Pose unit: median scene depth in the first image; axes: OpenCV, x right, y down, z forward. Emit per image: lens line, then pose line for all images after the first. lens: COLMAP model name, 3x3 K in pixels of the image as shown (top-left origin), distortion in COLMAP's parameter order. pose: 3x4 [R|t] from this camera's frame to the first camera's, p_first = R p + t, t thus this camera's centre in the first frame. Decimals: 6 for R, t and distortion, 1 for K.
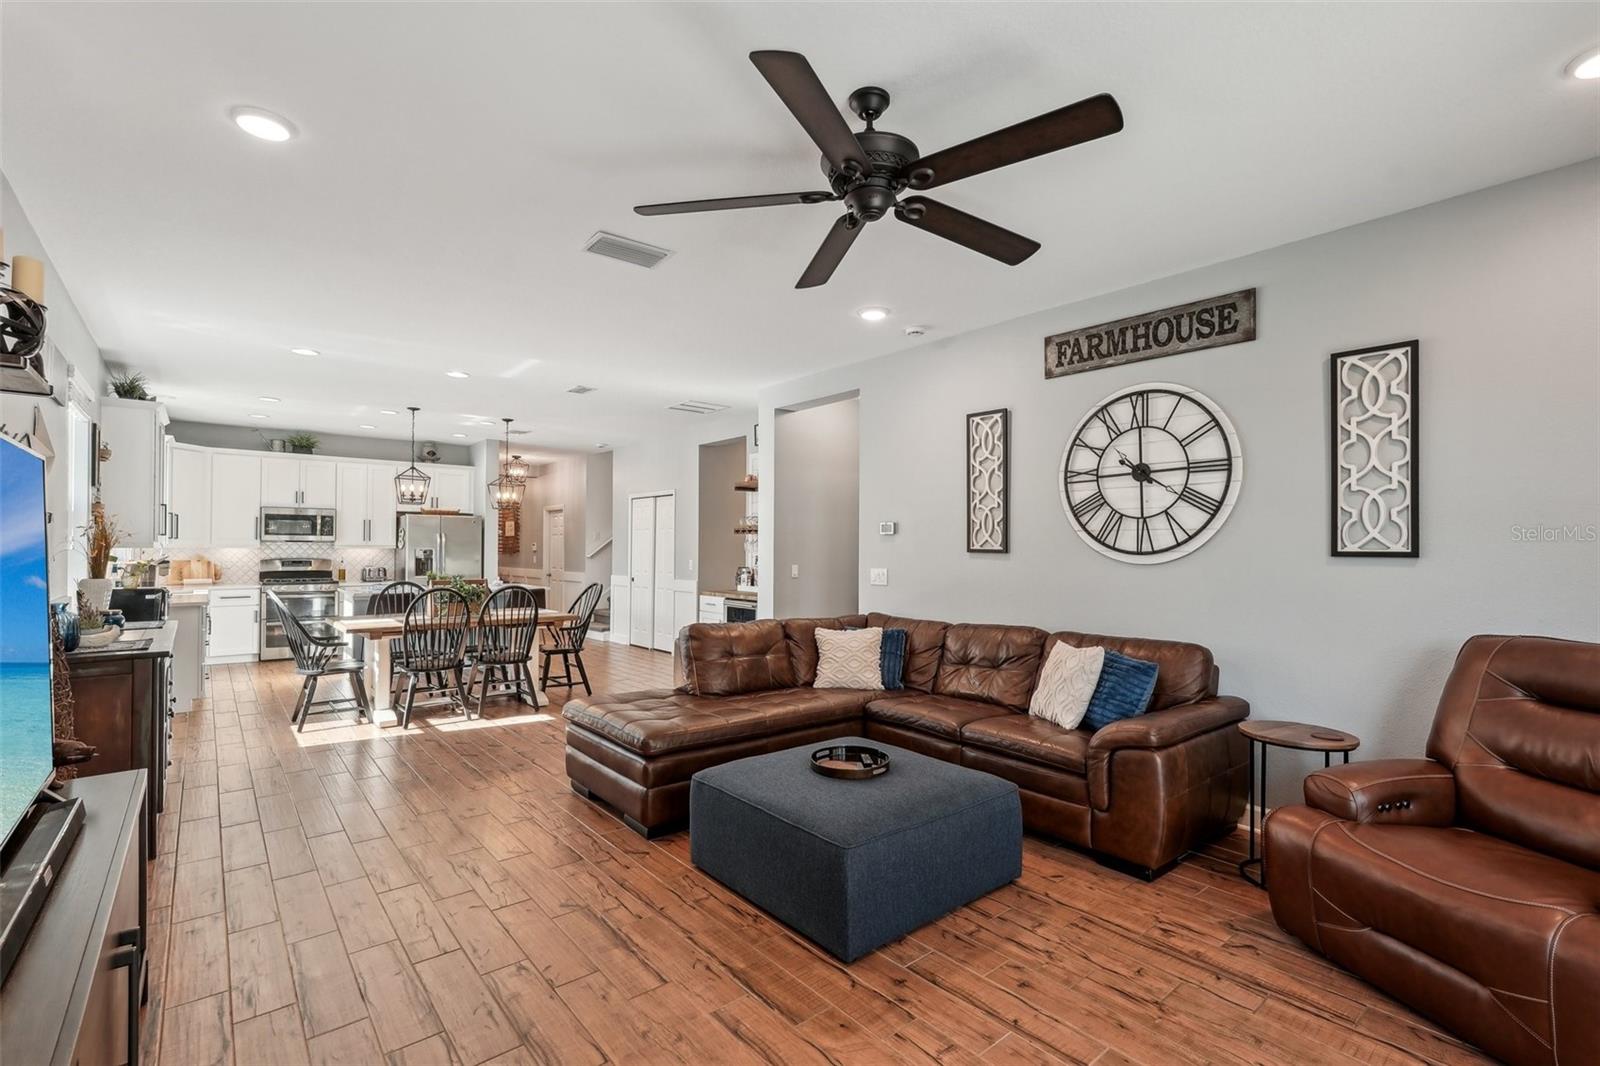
lens RADIAL K [[724.1, 0, 800.6], [0, 724.1, 541.5], [0, 0, 1]] dist [-0.017971, 0.008558]
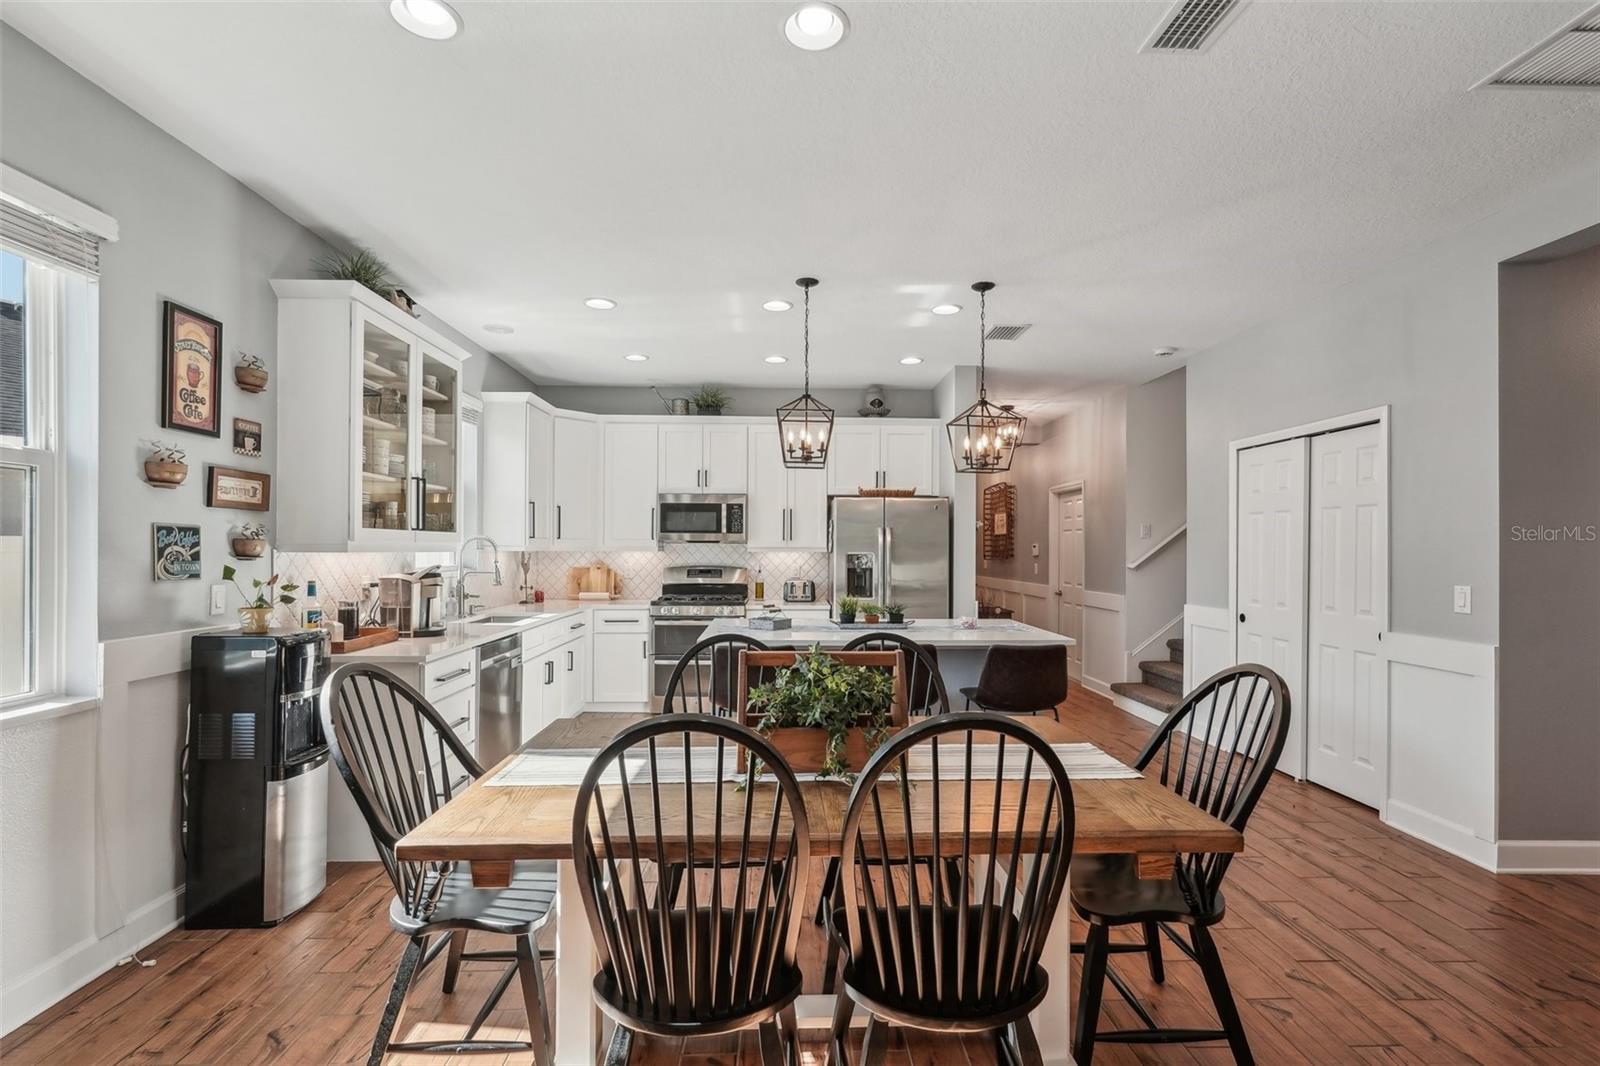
lens RADIAL K [[724.1, 0, 798.1], [0, 724.1, 542.3], [0, 0, 1]] dist [-0.017971, 0.008558]
pose [[0.786699, -0.005996, -0.617307, -0.359144], [0.005037, 0.999982, -0.003295, 0.005328], [0.617316, -0.000517, 0.786715, 0.944390]]
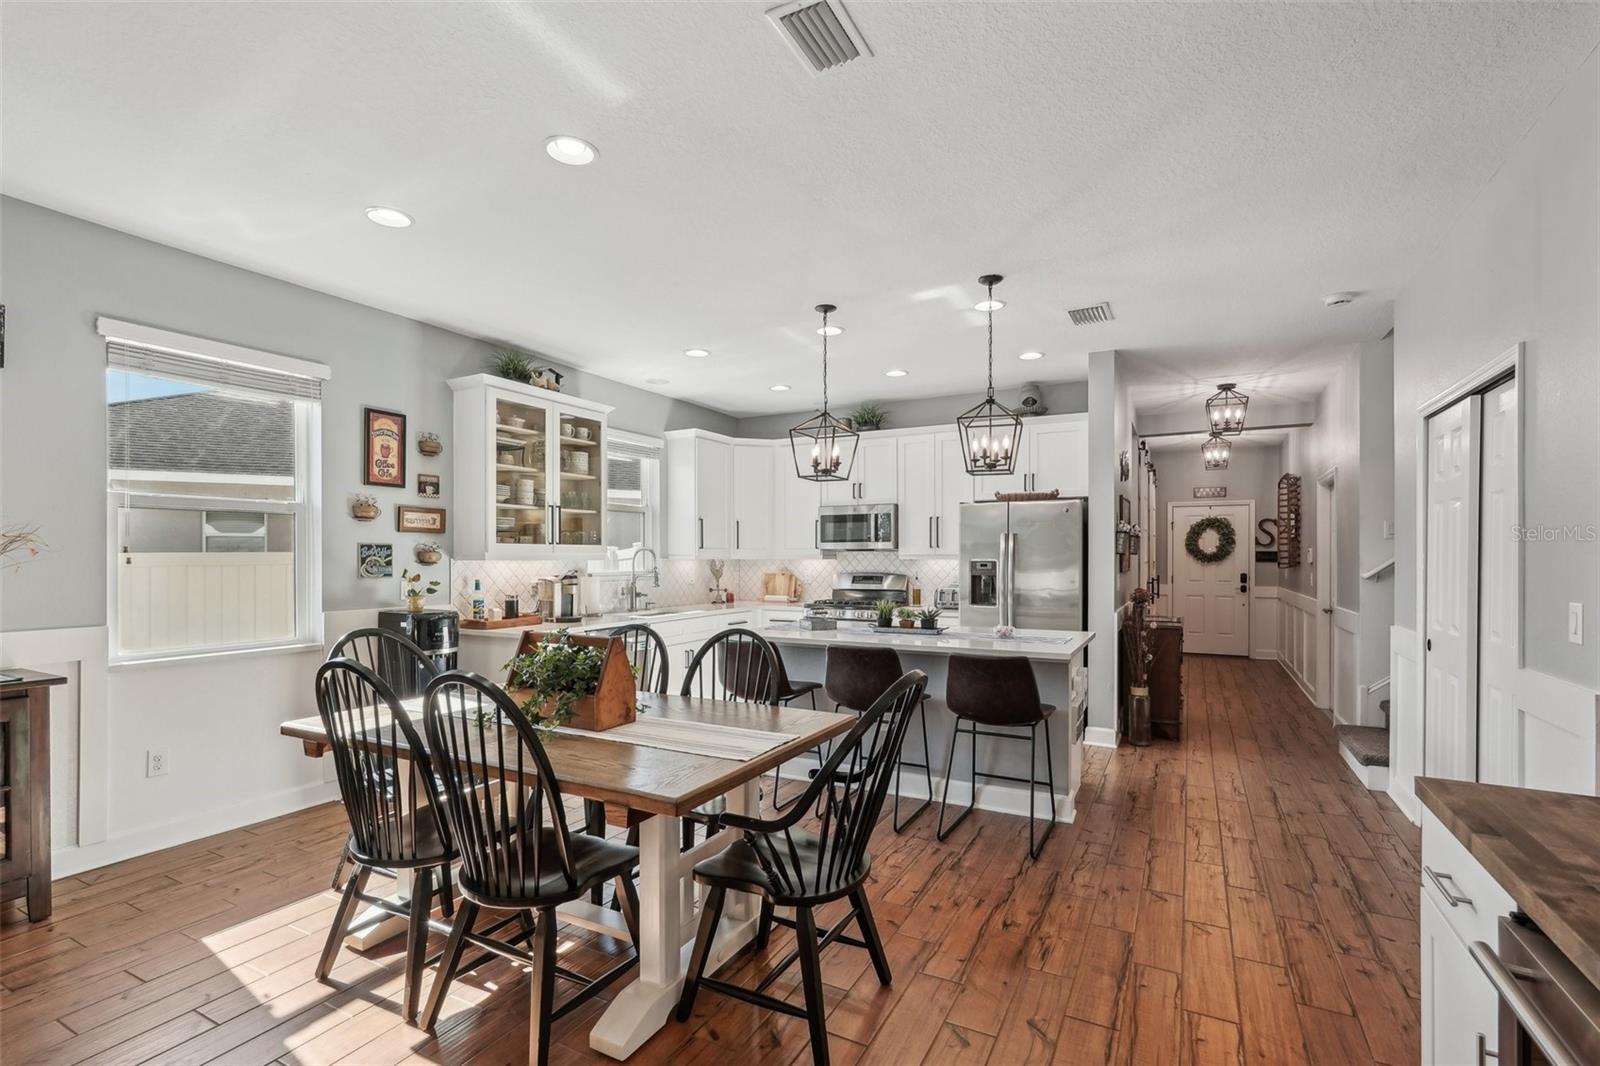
lens RADIAL K [[724.1, 0, 797.1], [0, 724.1, 557.1], [0, 0, 1]] dist [-0.017971, 0.008558]
pose [[0.370971, -0.005278, -0.928629, -0.043773], [0.012857, 0.999917, -0.000547, 0.011971], [0.928555, -0.011736, 0.371008, 1.235674]]
